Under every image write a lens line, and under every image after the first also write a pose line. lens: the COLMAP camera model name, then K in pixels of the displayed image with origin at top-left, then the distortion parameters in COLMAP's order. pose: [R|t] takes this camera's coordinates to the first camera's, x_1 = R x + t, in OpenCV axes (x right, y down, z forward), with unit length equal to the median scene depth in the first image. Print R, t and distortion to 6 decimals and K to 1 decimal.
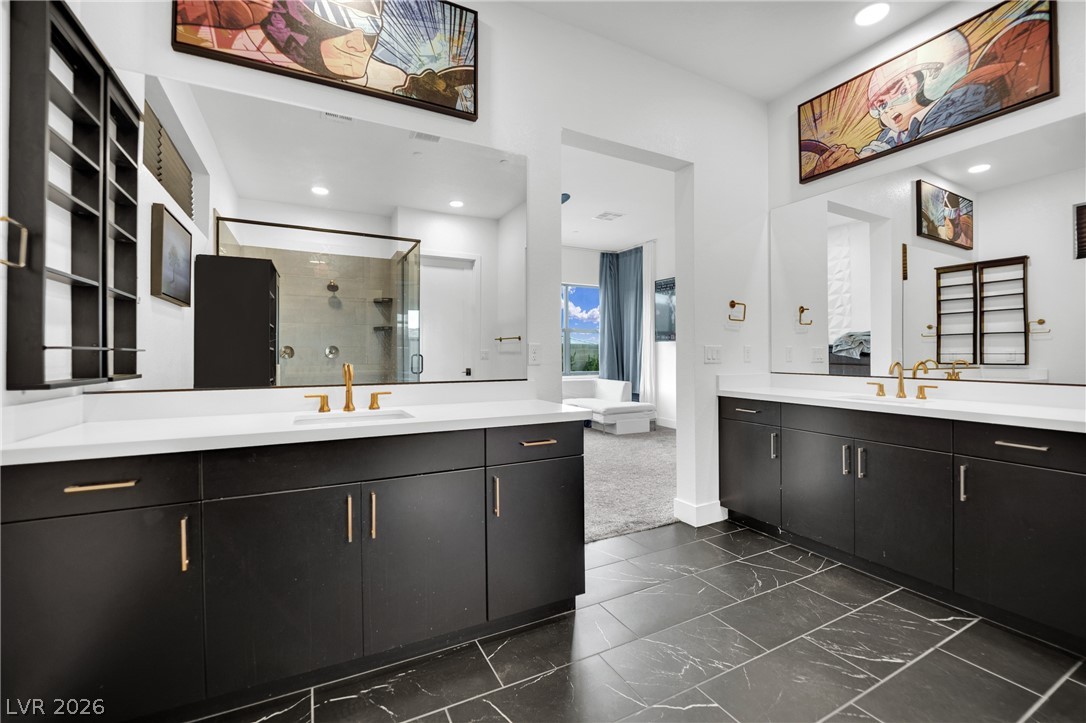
lens RADIAL K [[446.2, 0, 544.1], [0, 446.2, 350.3], [0, 0, 1]] dist [0.000989, -0.001169]
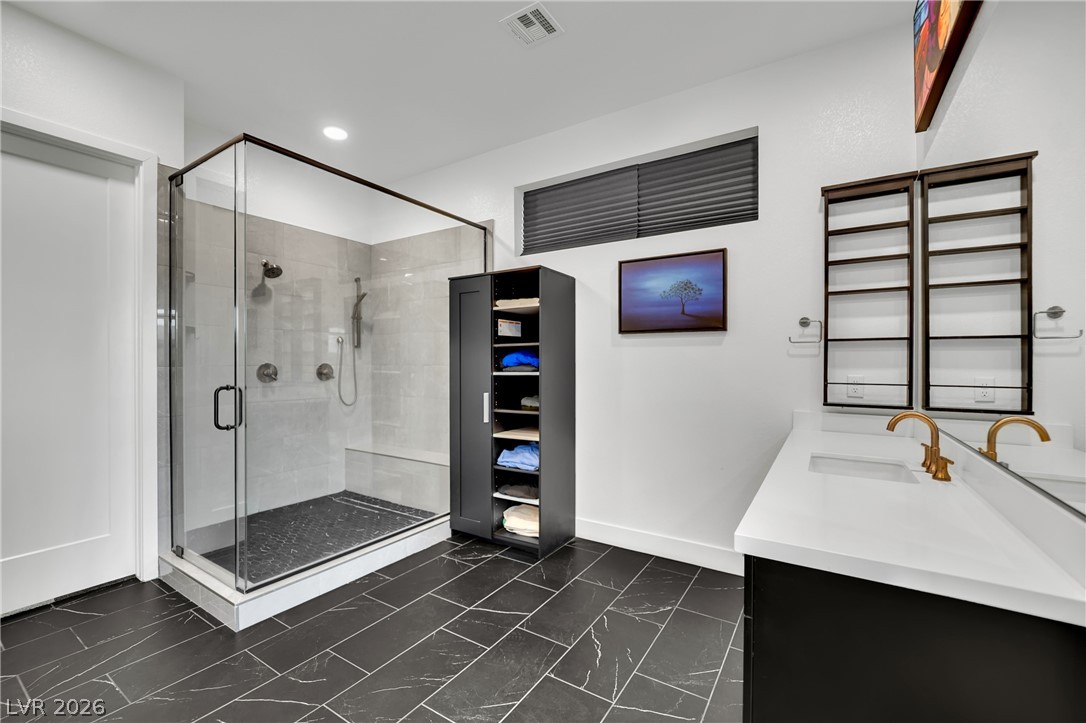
lens RADIAL K [[446.2, 0, 542.3], [0, 446.2, 354.5], [0, 0, 1]] dist [0.000989, -0.001169]
pose [[0.837742, 0.006846, 0.546023, 0.454988], [-0.004975, 0.999976, -0.004903, -0.018634], [-0.546044, 0.001391, 0.837756, 0.880145]]
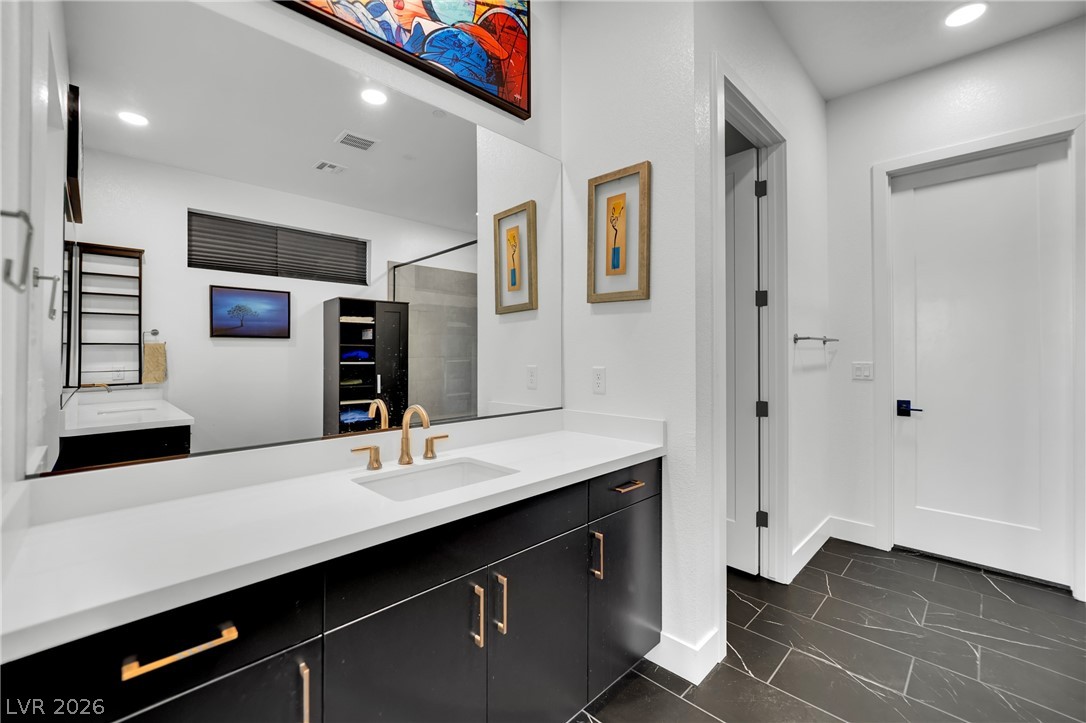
lens RADIAL K [[446.2, 0, 539.1], [0, 446.2, 354.9], [0, 0, 1]] dist [0.000989, -0.001169]
pose [[-0.293540, -0.000876, 0.955946, 0.086685], [-0.003997, 0.999992, -0.000311, -0.023123], [-0.955938, -0.003912, -0.293542, 0.532249]]
